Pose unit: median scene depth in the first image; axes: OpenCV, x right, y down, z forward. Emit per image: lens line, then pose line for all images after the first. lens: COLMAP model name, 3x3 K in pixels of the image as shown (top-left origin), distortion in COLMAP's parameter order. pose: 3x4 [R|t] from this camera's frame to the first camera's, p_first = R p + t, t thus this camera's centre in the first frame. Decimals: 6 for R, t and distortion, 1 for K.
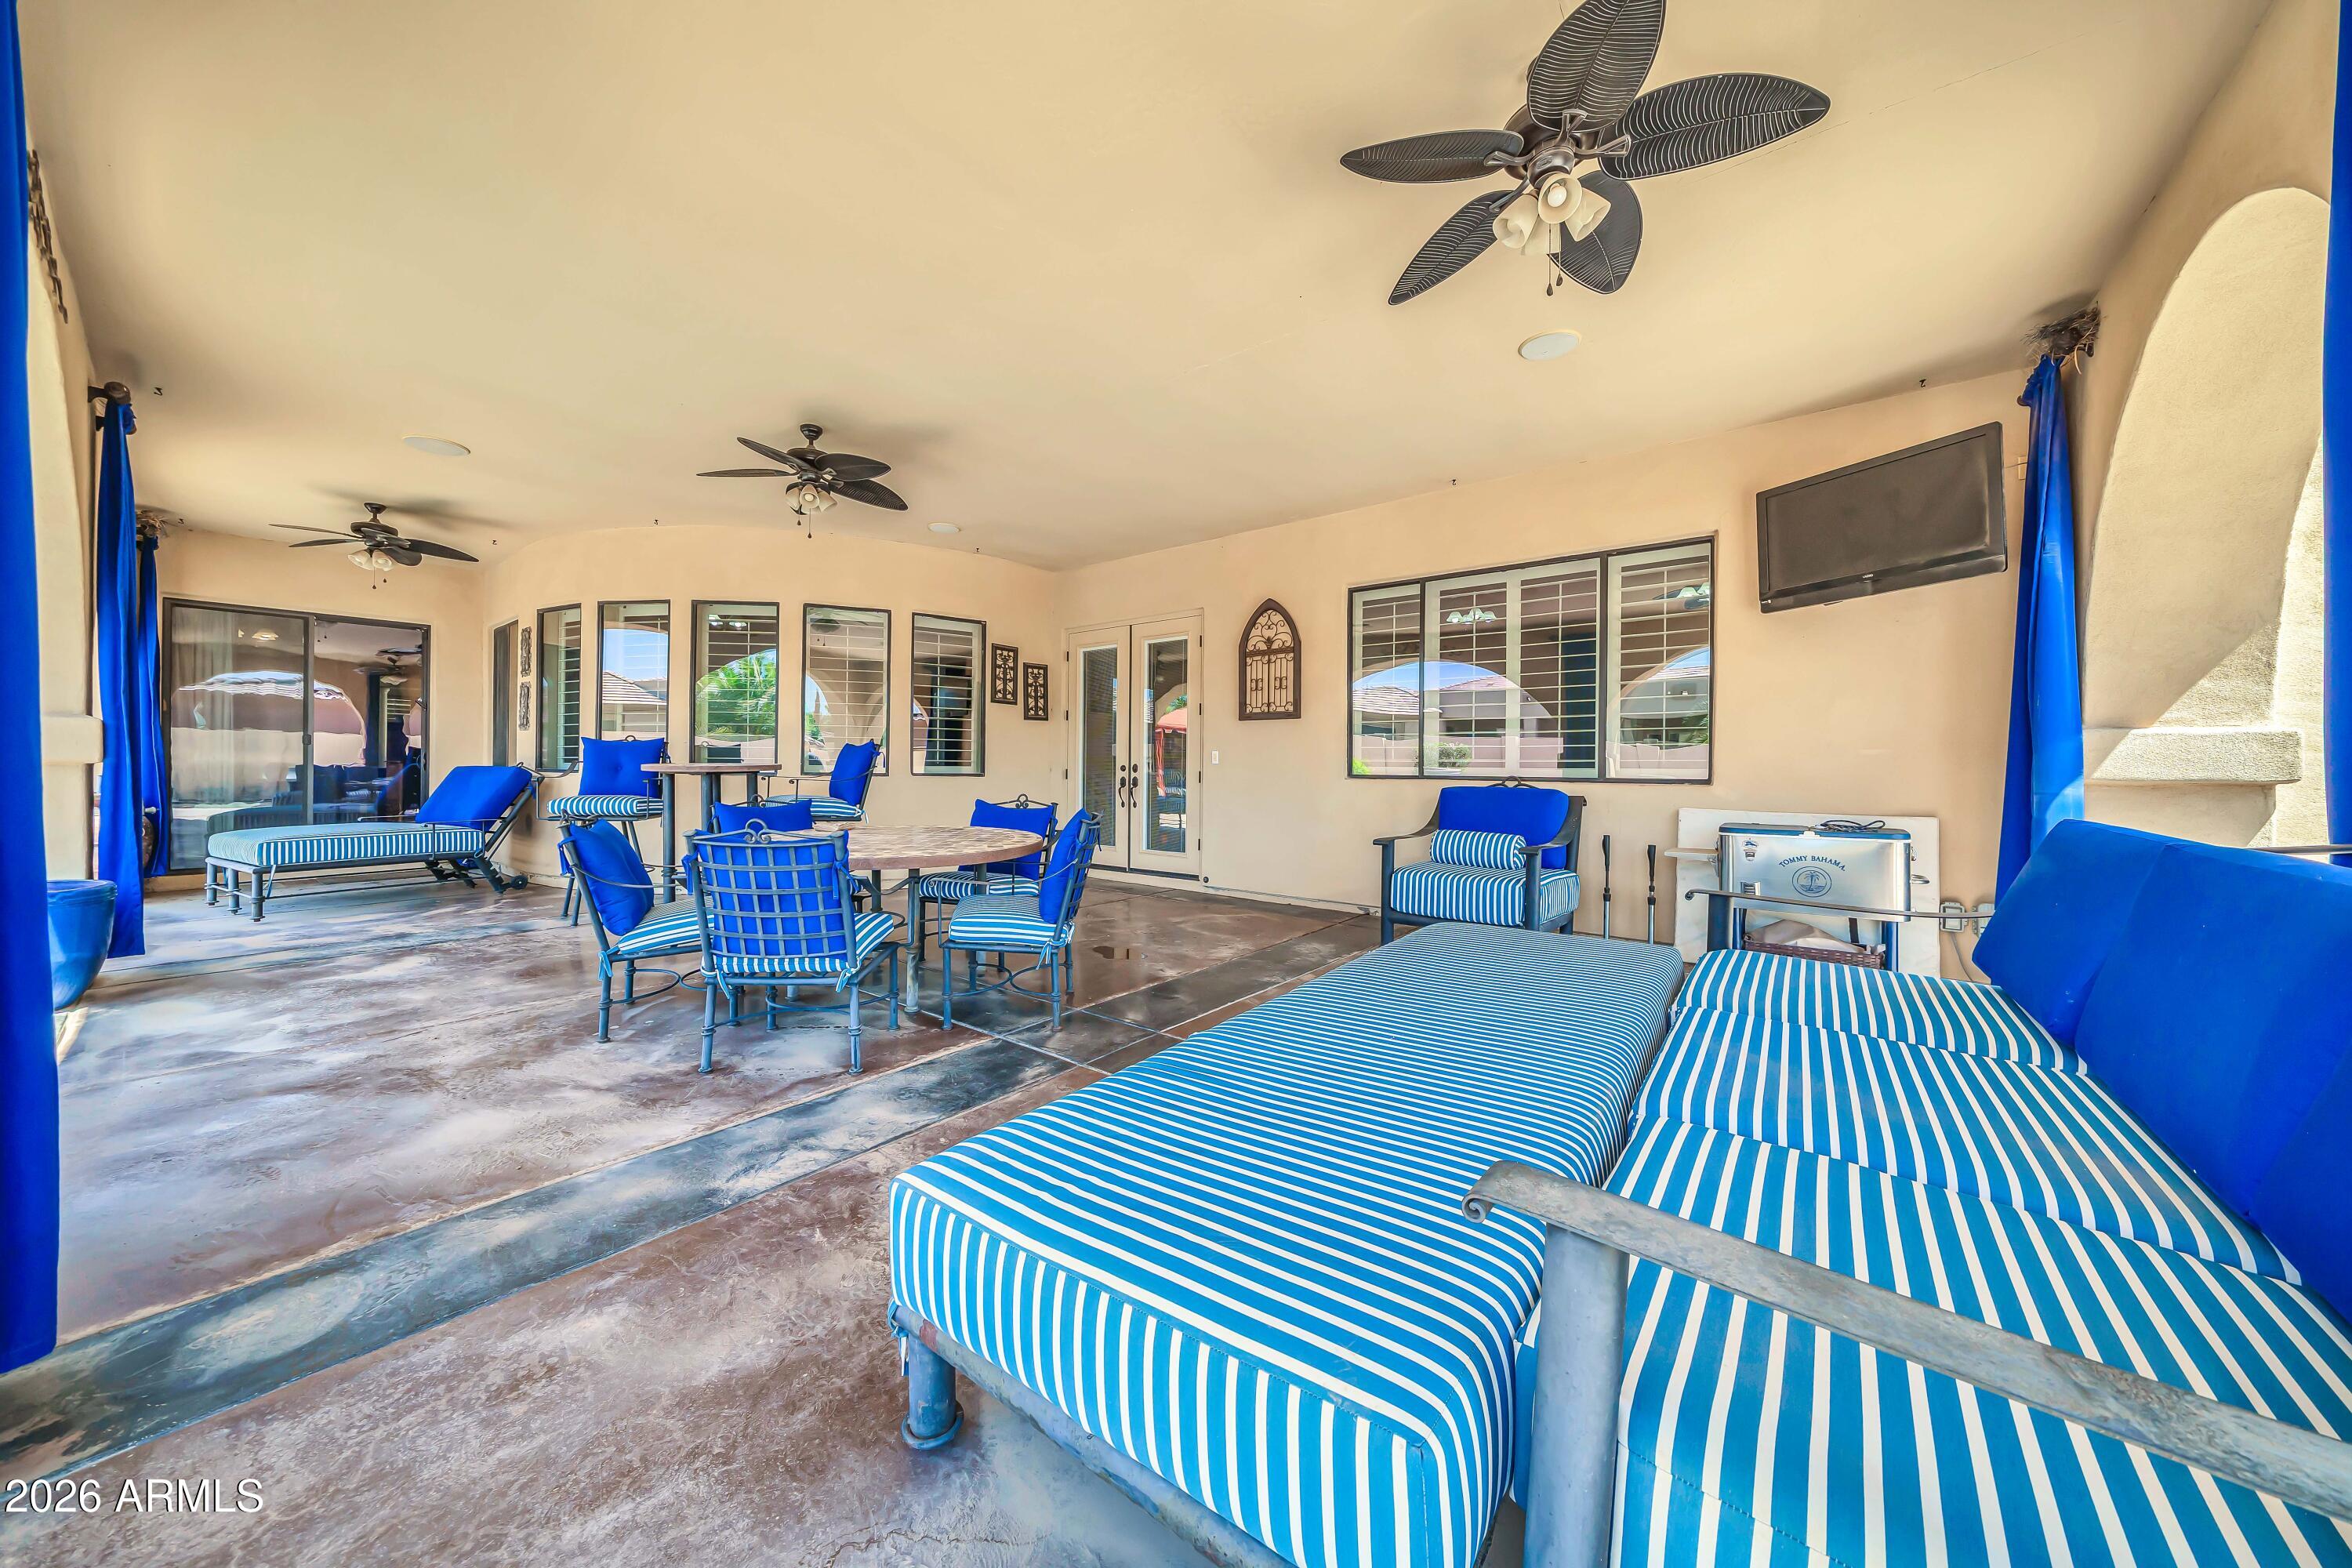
lens RADIAL K [[798.2, 0, 1176.7], [0, 798.2, 771.8], [0, 0, 1]] dist [-0.020715, -0.000001]
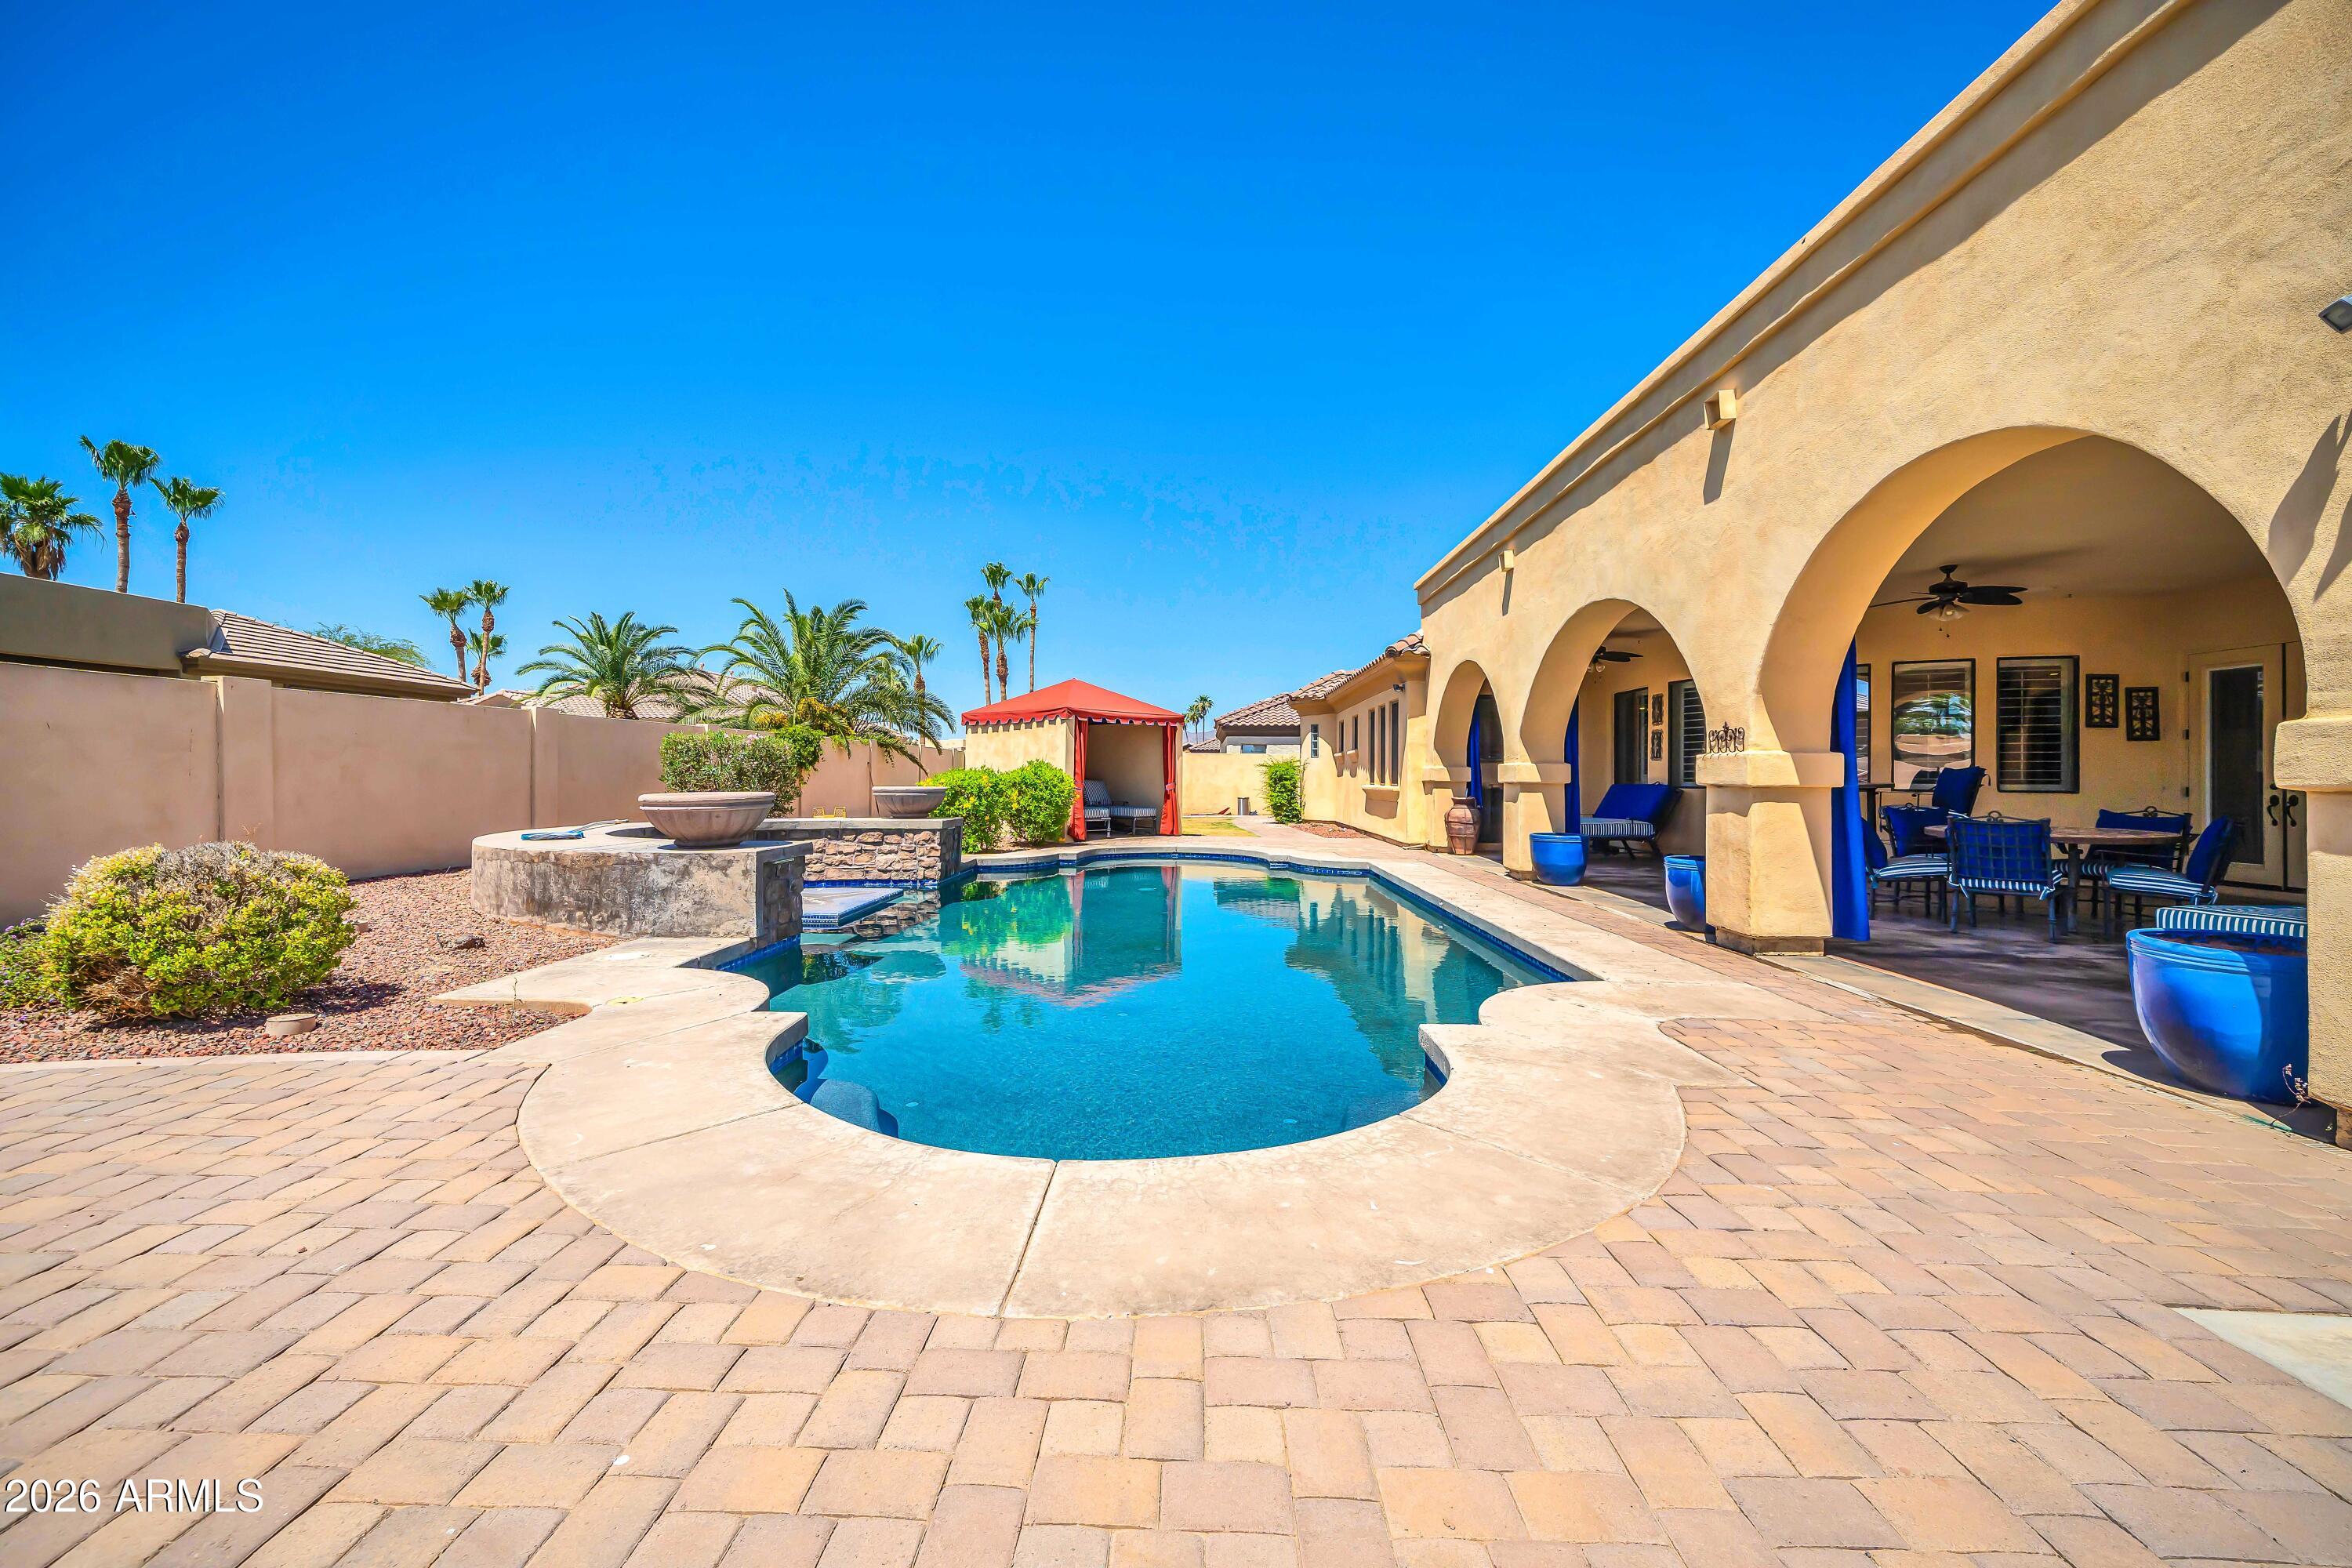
lens RADIAL K [[924.3, 0, 1126.7], [0, 924.3, 780.1], [0, 0, 1]] dist [0.000094, 0.000135]
pose [[0.571141, -0.006638, -0.820825, 0.062785], [-0.000905, 0.999962, -0.008717, 0.000413], [0.820851, 0.005721, 0.571113, -0.836360]]
